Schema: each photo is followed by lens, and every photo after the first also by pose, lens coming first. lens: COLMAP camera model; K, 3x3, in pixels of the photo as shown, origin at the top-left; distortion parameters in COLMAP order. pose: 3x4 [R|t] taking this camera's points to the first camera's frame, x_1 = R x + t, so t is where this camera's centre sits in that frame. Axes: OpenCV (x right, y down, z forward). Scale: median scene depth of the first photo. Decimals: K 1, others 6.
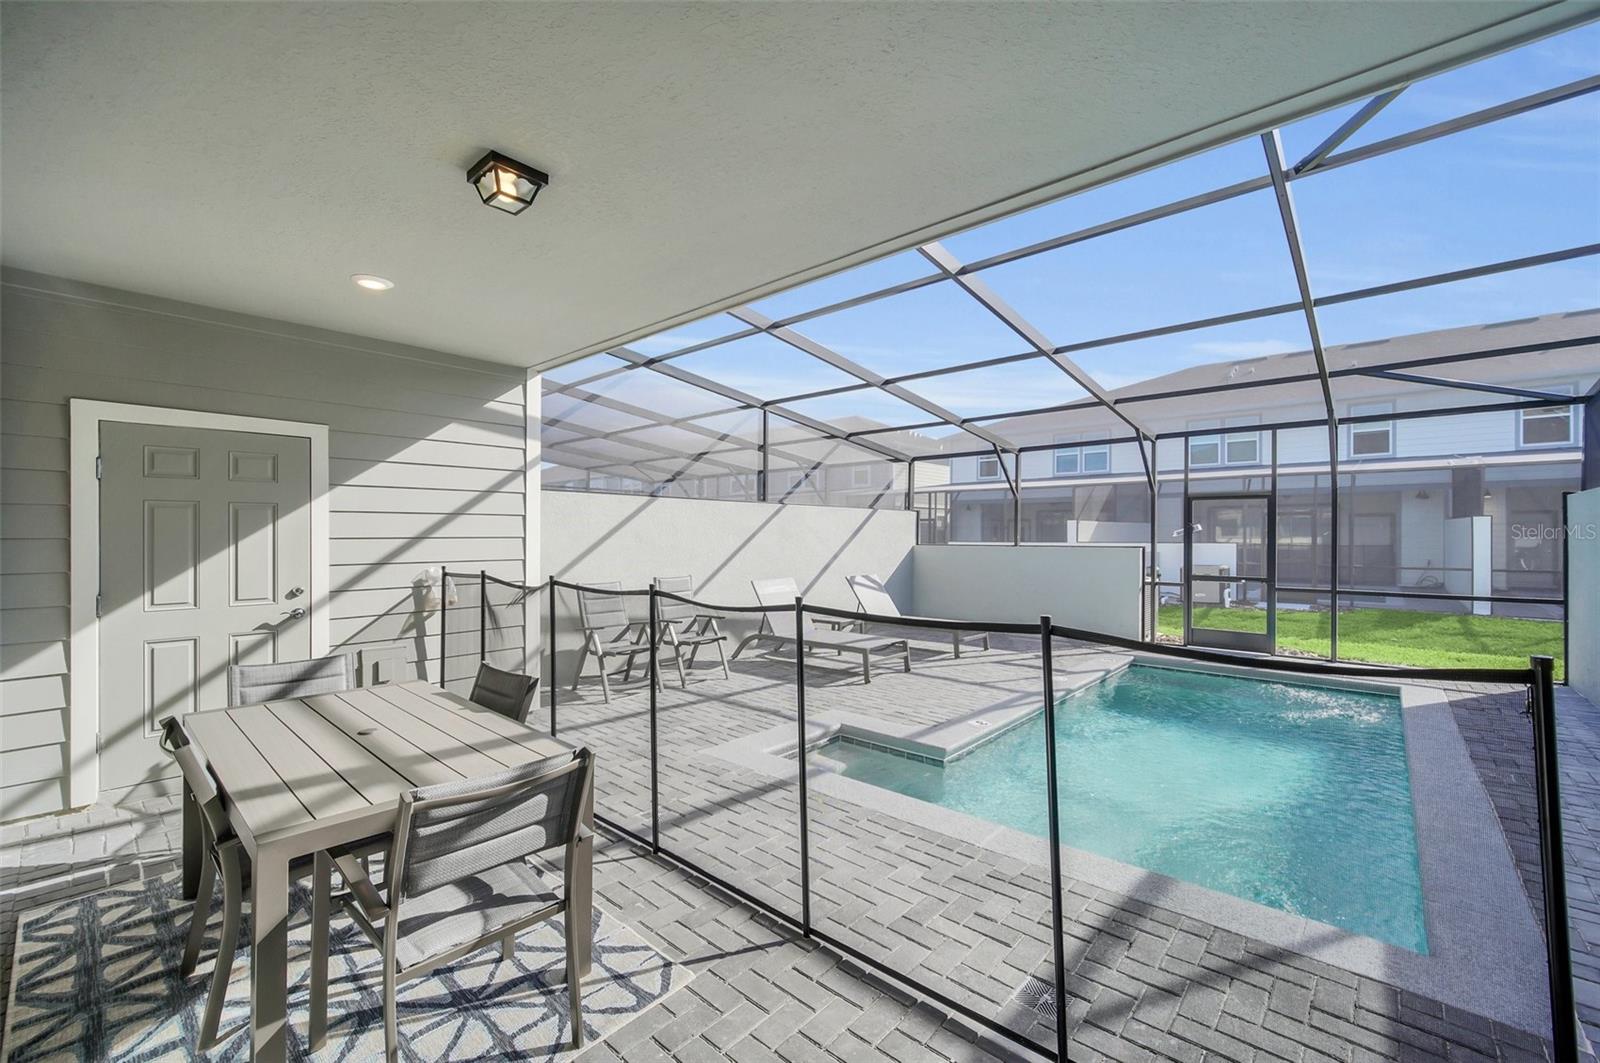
lens RADIAL K [[652.1, 0, 800.3], [0, 652.1, 533.8], [0, 0, 1]] dist [-0.007627, -0.000474]
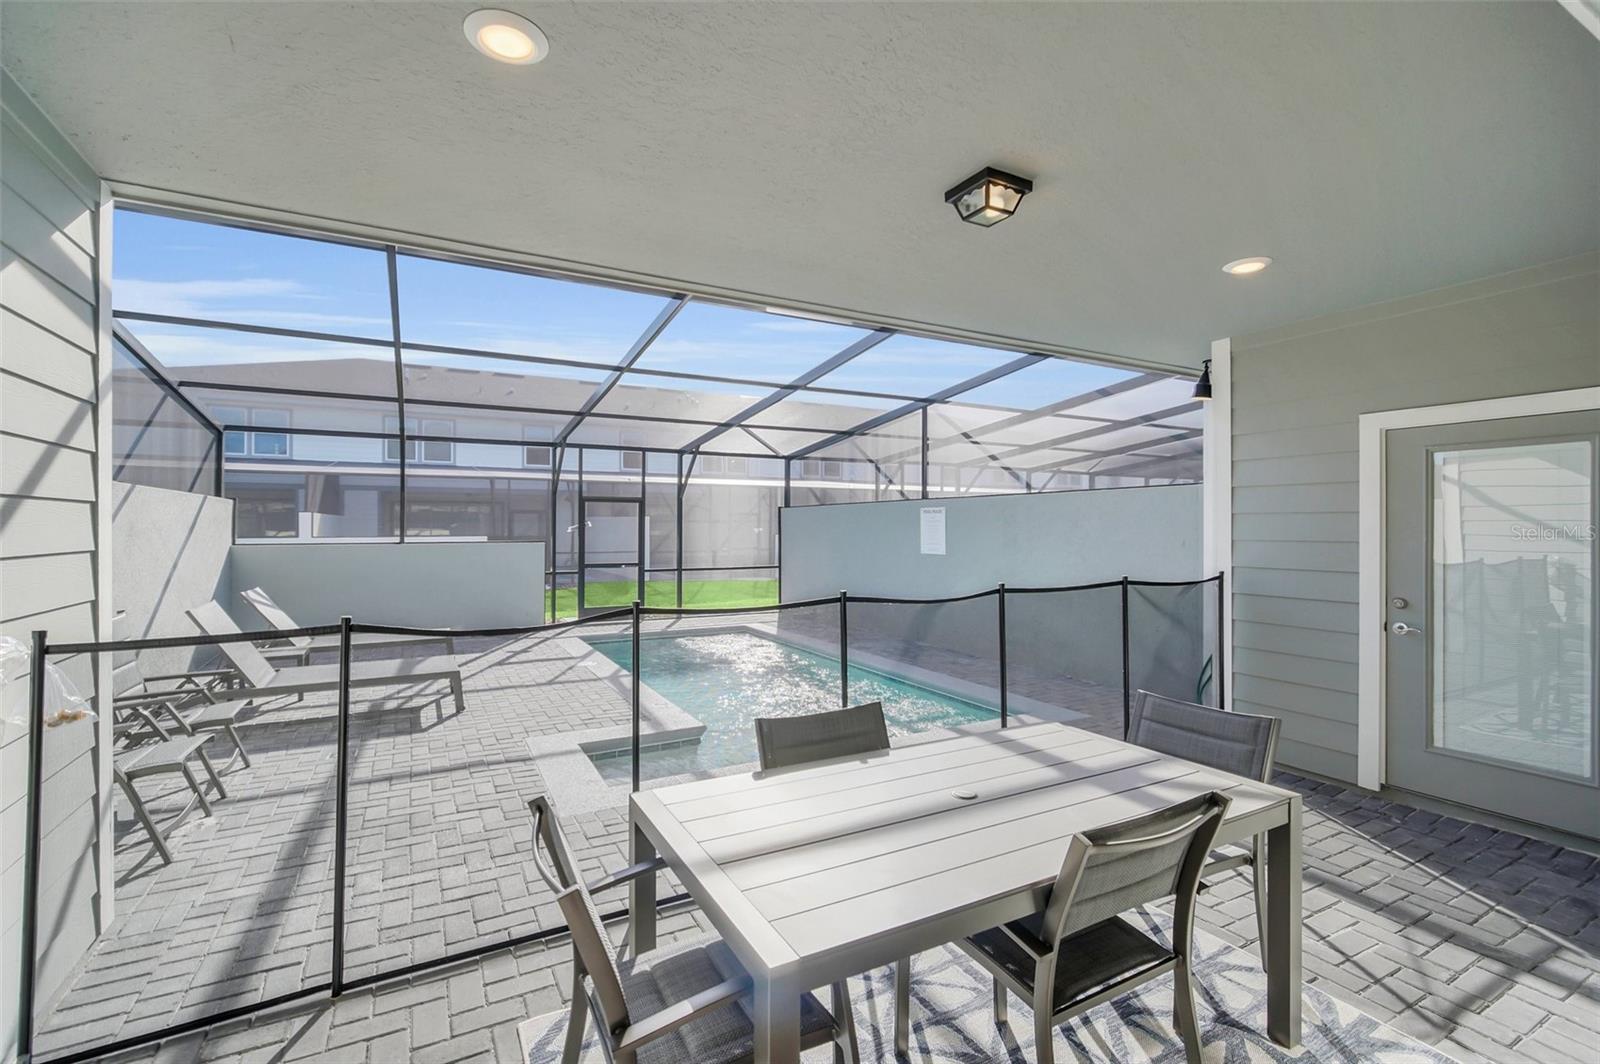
lens RADIAL K [[652.1, 0, 764.2], [0, 652.1, 527.1], [0, 0, 1]] dist [-0.007627, -0.000474]
pose [[0.388654, -0.001088, 0.921383, -0.510783], [-0.000672, 0.999999, 0.001464, -0.009223], [-0.921384, -0.001188, 0.388652, 0.311641]]
